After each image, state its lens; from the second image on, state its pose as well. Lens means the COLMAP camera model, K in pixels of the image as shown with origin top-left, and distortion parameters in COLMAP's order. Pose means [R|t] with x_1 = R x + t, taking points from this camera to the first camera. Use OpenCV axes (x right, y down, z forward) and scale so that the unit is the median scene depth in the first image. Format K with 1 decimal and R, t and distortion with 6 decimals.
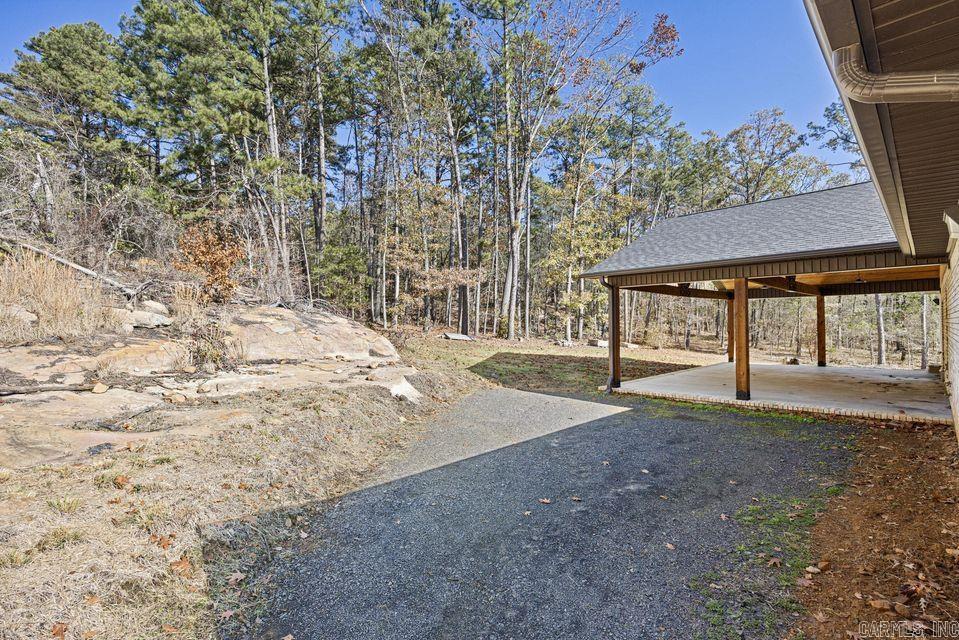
lens RADIAL K [[433.5, 0, 479.6], [0, 433.5, 319.6], [0, 0, 1]] dist [0.000504, 0.001128]
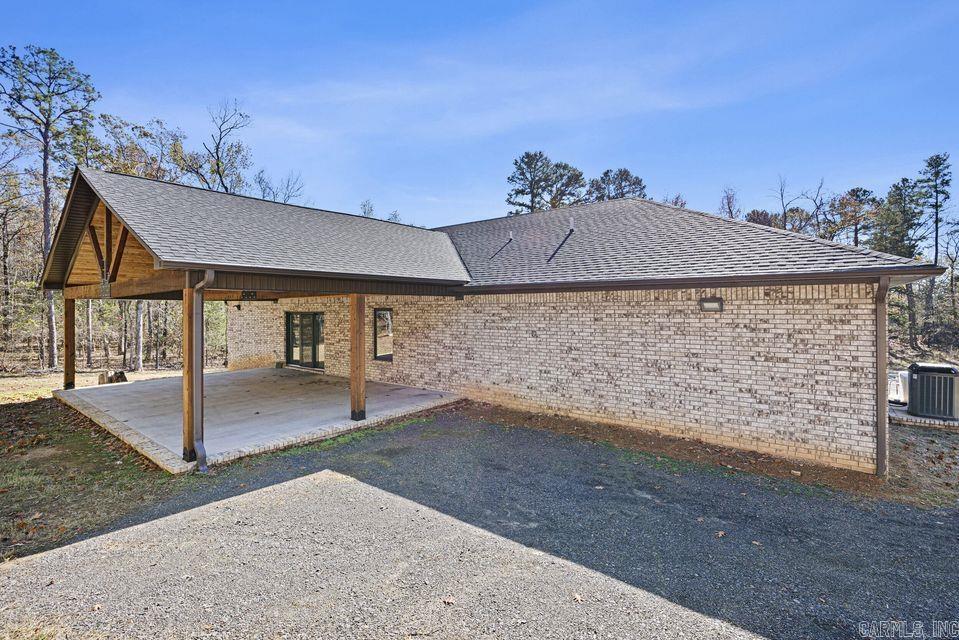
lens RADIAL K [[433.5, 0, 480.0], [0, 433.5, 316.3], [0, 0, 1]] dist [0.000504, 0.001128]
pose [[-0.128431, -0.007946, 0.991687, -0.727921], [-0.006901, 0.999951, 0.007118, -0.110599], [-0.991694, -0.005929, -0.128479, 1.505395]]
